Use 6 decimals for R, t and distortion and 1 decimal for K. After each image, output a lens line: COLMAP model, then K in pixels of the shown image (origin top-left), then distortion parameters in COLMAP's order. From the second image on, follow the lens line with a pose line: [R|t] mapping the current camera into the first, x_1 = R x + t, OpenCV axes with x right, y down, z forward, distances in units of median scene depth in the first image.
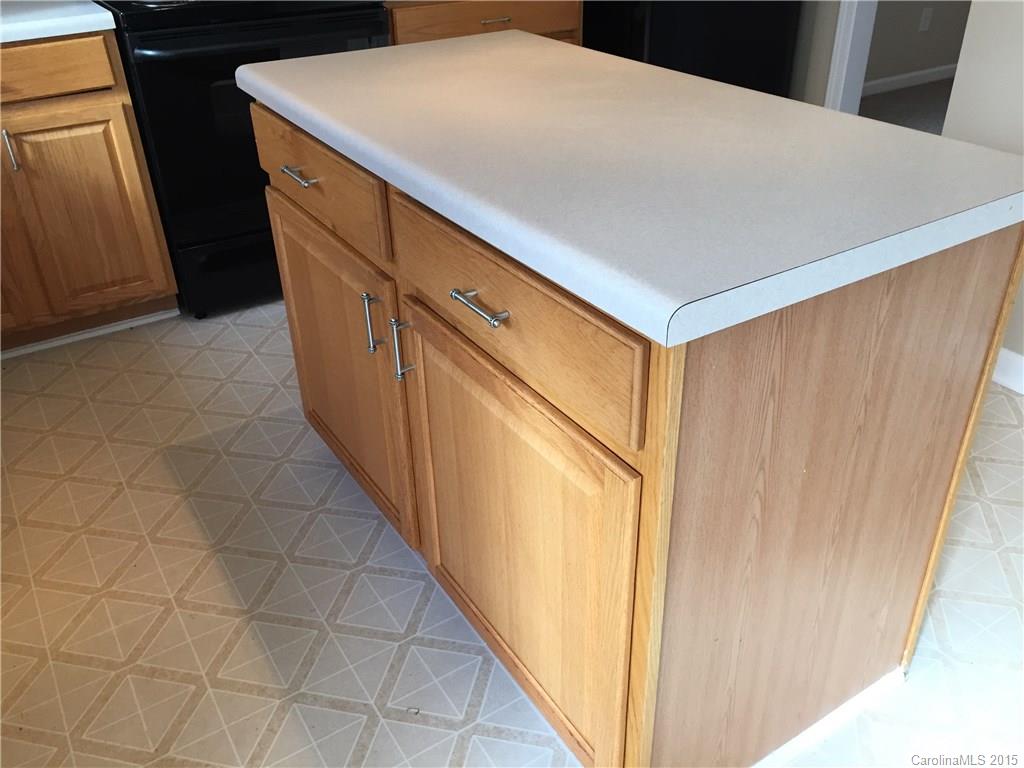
lens RADIAL K [[877.1, 0, 515.0], [0, 877.1, 386.3], [0, 0, 1]] dist [0.057794, -0.049203]
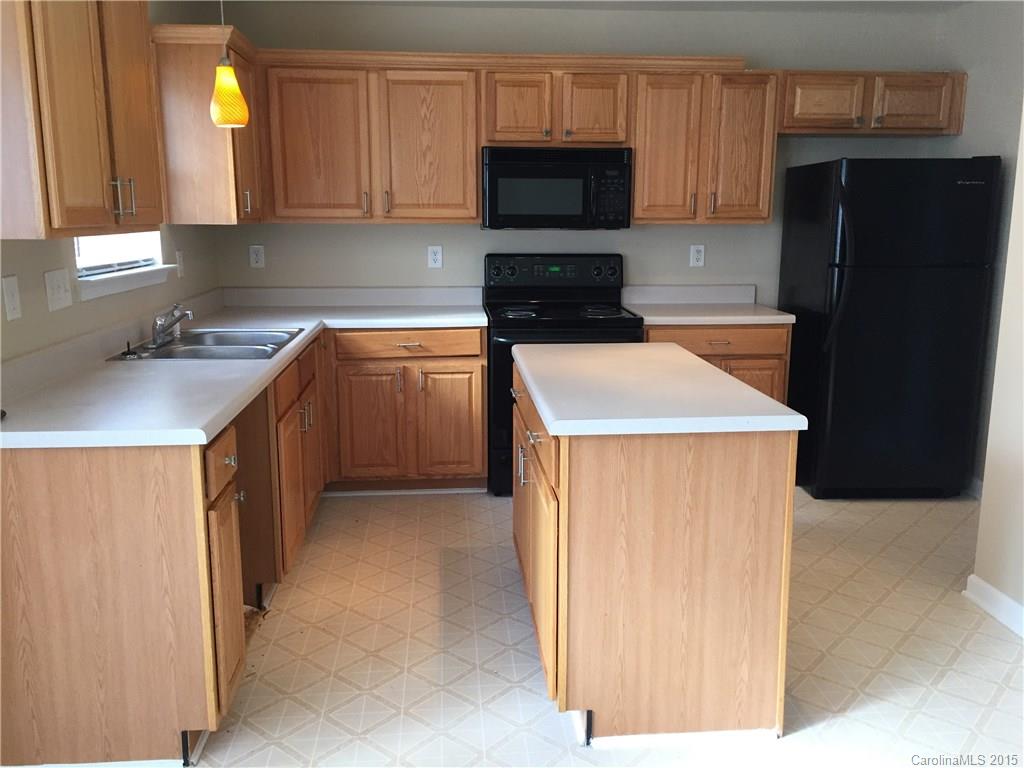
lens RADIAL K [[877.1, 0, 512.7], [0, 877.1, 382.6], [0, 0, 1]] dist [0.057794, -0.049203]
pose [[0.884362, 0.111829, -0.453209, 0.439731], [-0.259732, 0.924595, -0.278680, 0.203256], [0.387870, 0.364167, 0.846723, -0.487154]]
